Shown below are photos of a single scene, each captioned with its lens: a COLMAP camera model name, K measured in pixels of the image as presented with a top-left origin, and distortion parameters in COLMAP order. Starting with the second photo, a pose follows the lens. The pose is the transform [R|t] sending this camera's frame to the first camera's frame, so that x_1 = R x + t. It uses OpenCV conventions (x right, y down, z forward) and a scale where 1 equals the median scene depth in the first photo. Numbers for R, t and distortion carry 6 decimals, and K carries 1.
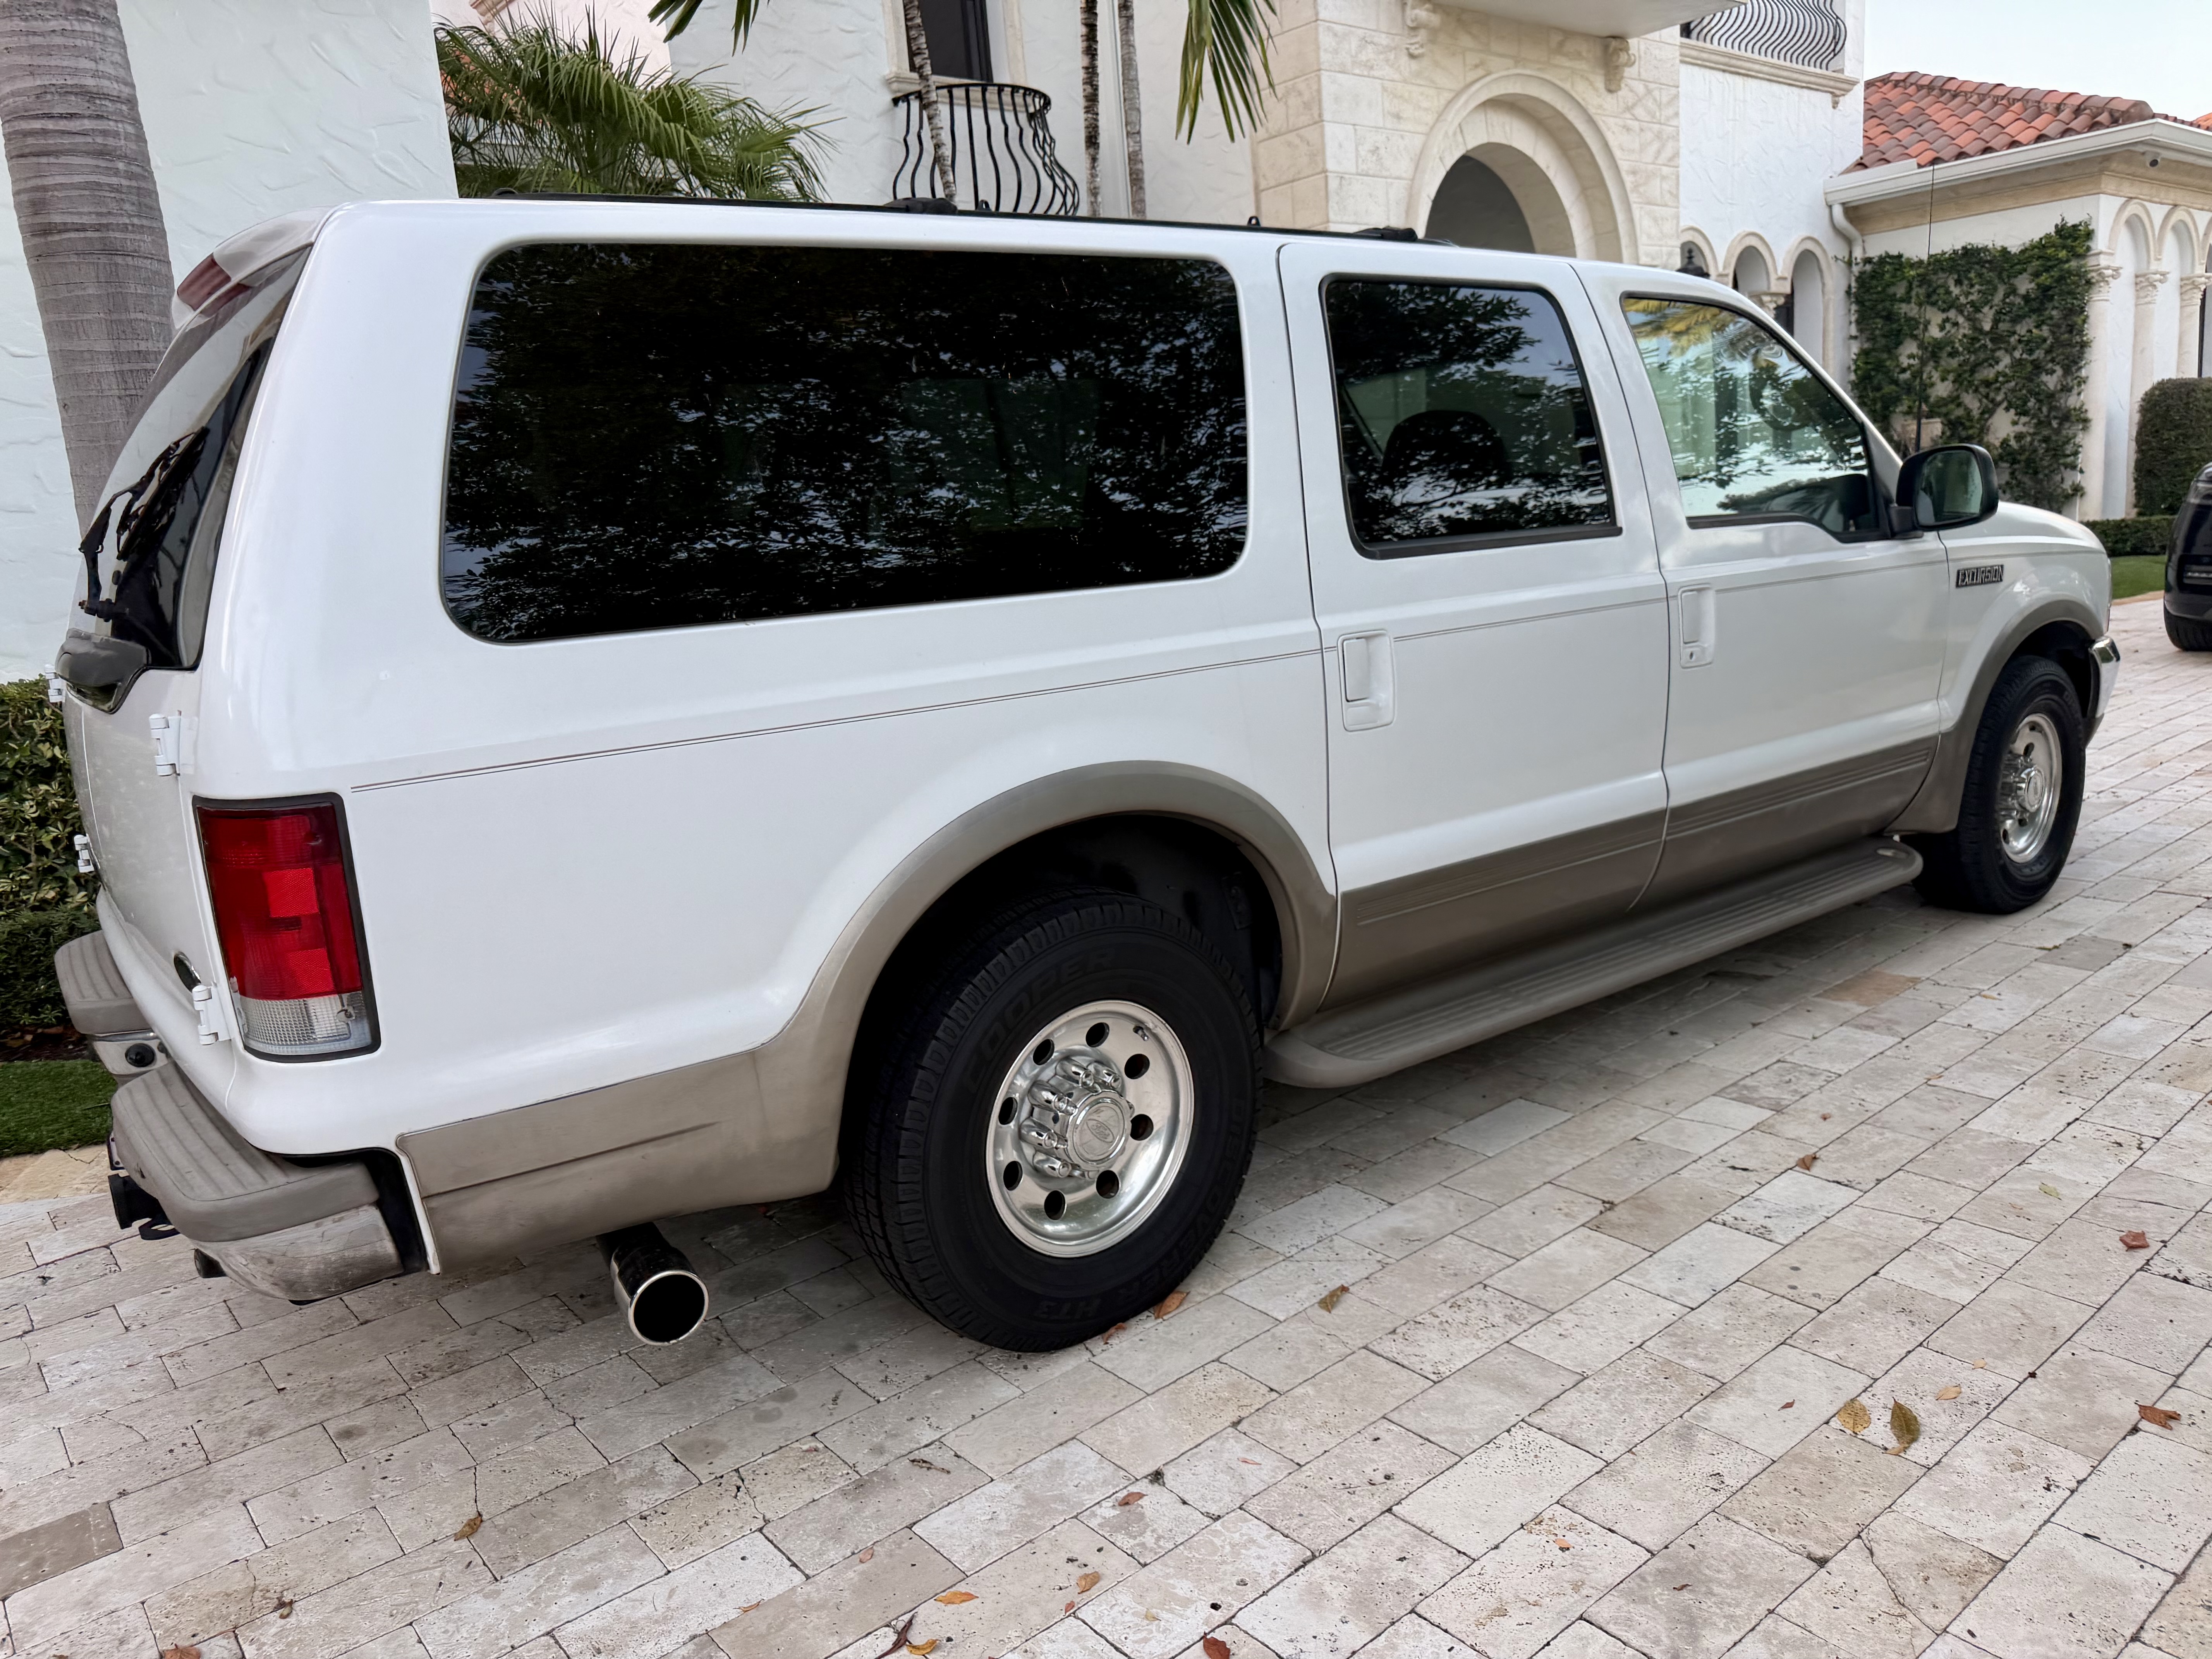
lens RADIAL K [[1519.9, 0, 1110.6], [0, 1519.9, 807.8], [0, 0, 1]] dist [0.032681, -0.030030]
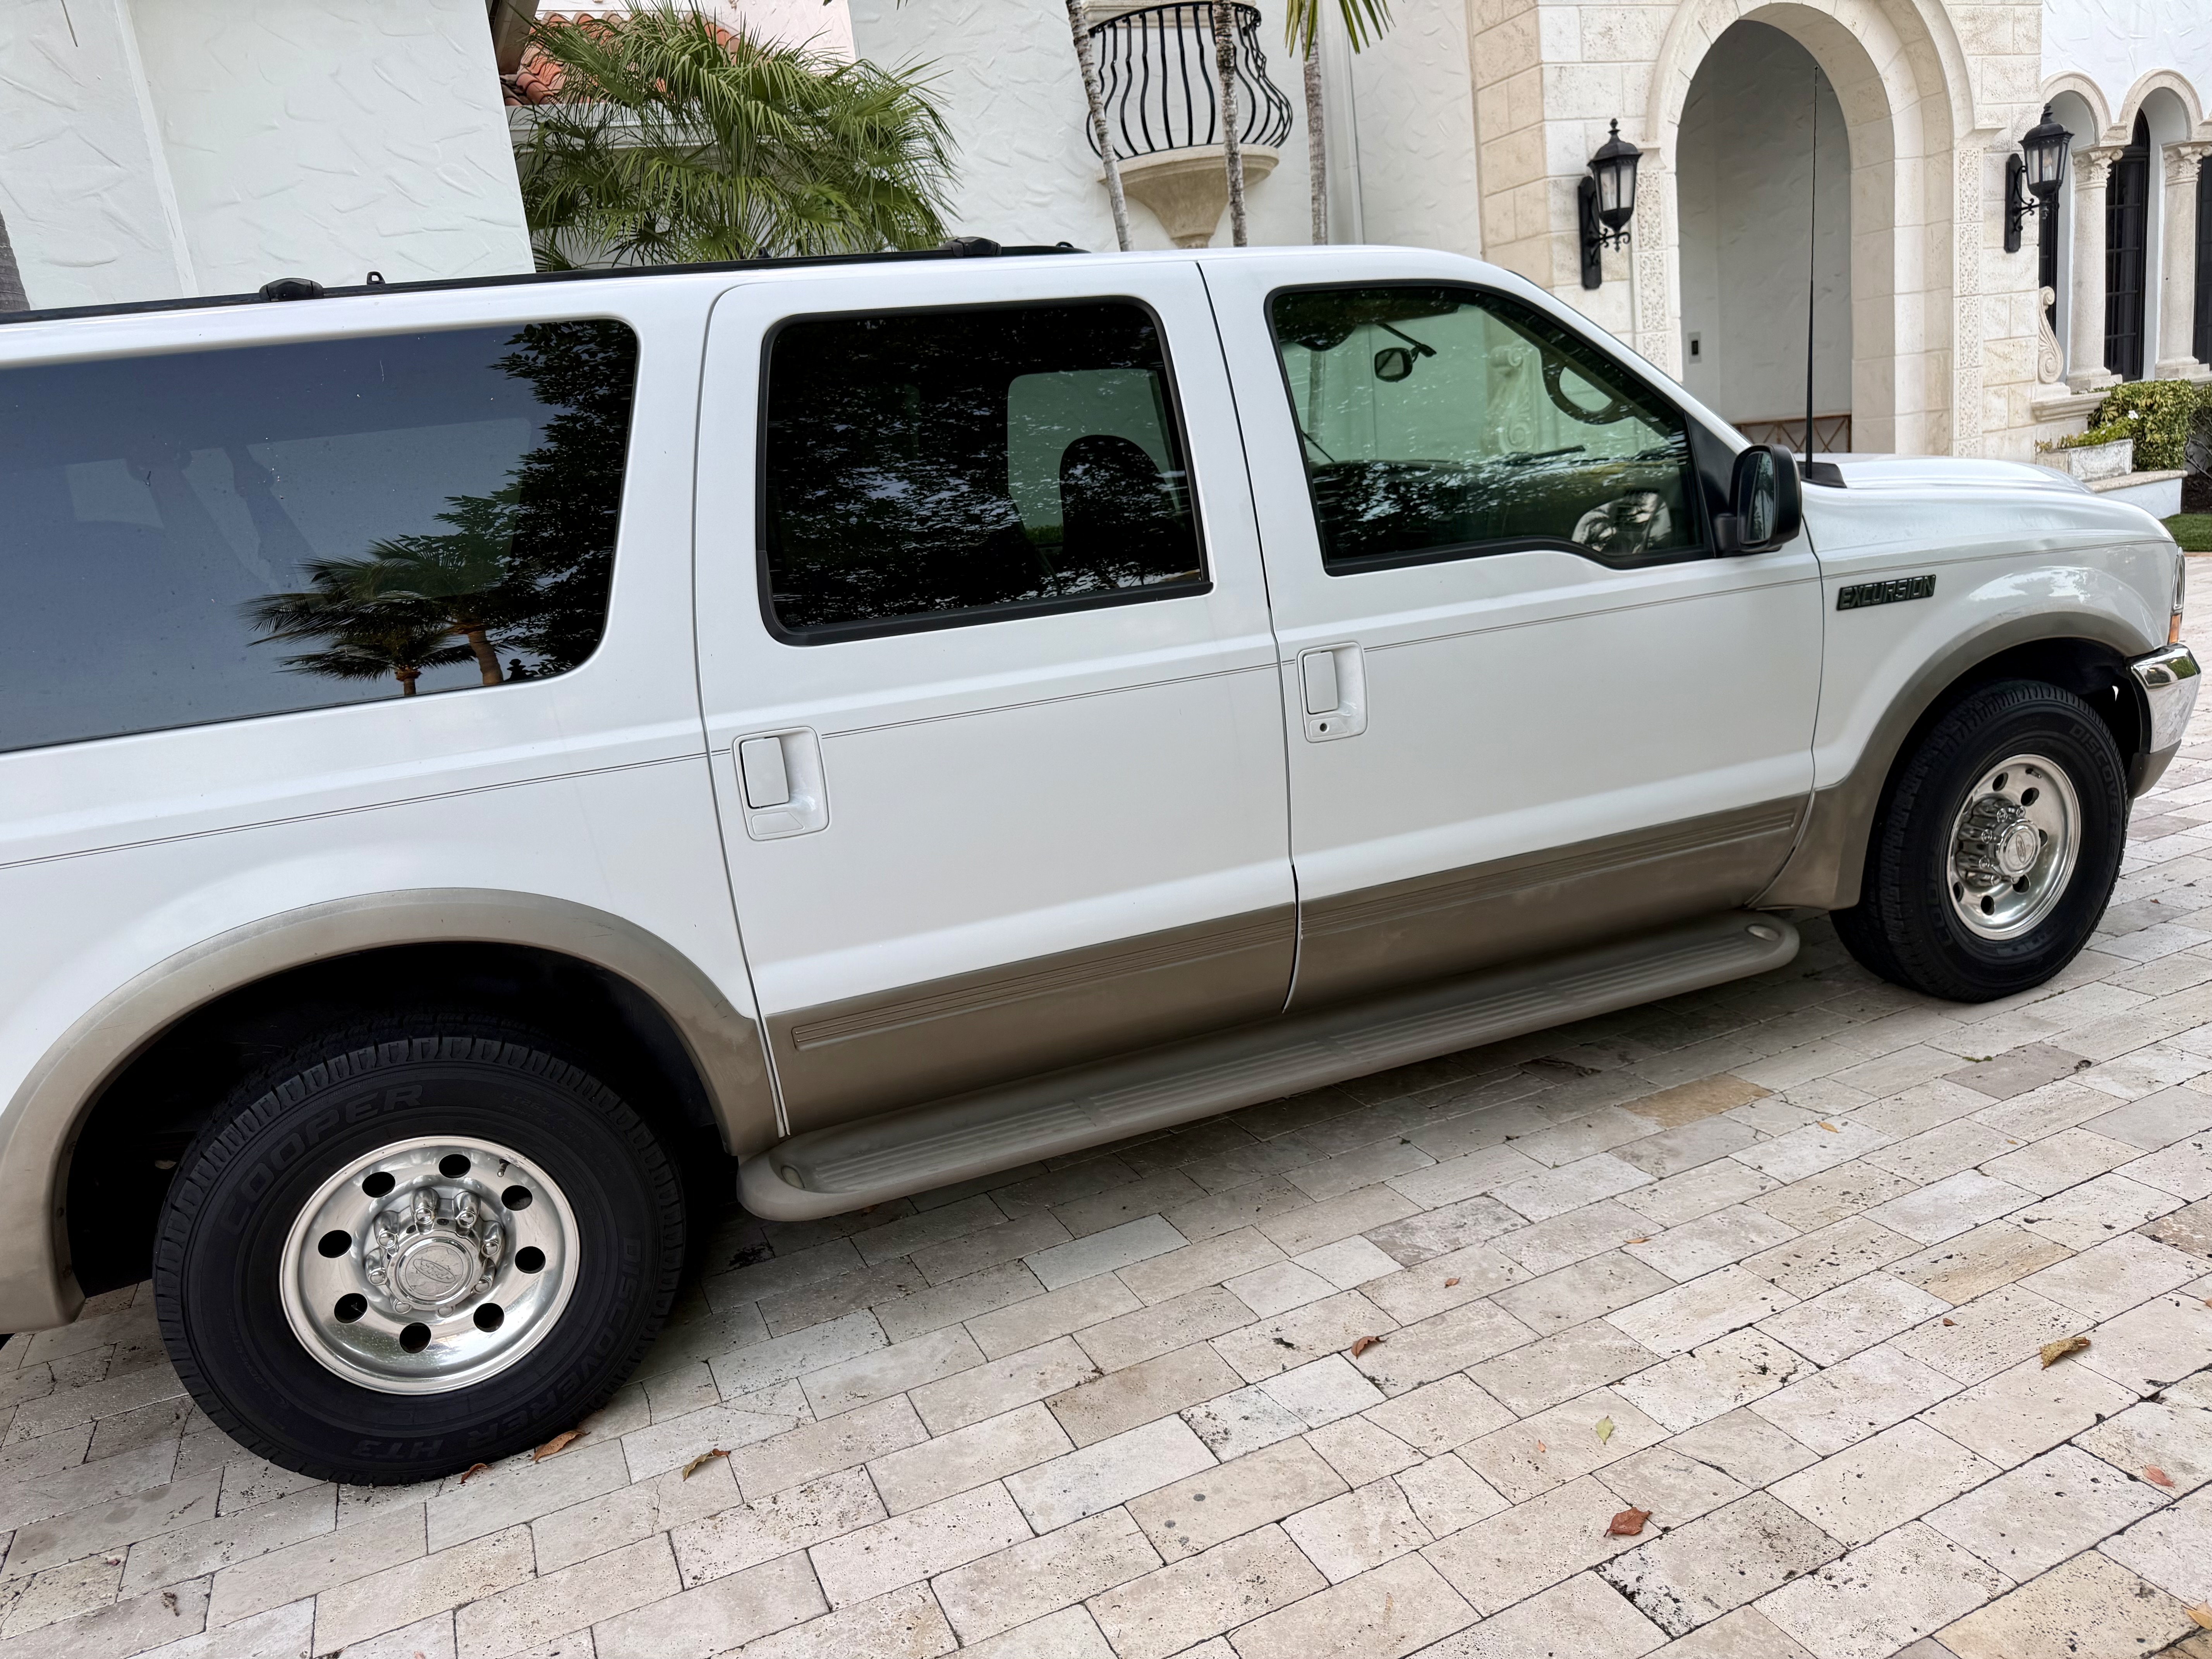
lens RADIAL K [[1519.9, 0, 1123.8], [0, 1519.9, 811.5], [0, 0, 1]] dist [0.032681, -0.030030]
pose [[0.965494, 0.026204, -0.259103, 0.465775], [-0.010682, 0.998072, 0.061132, -0.097697], [0.260205, -0.056255, 0.963913, 0.147467]]
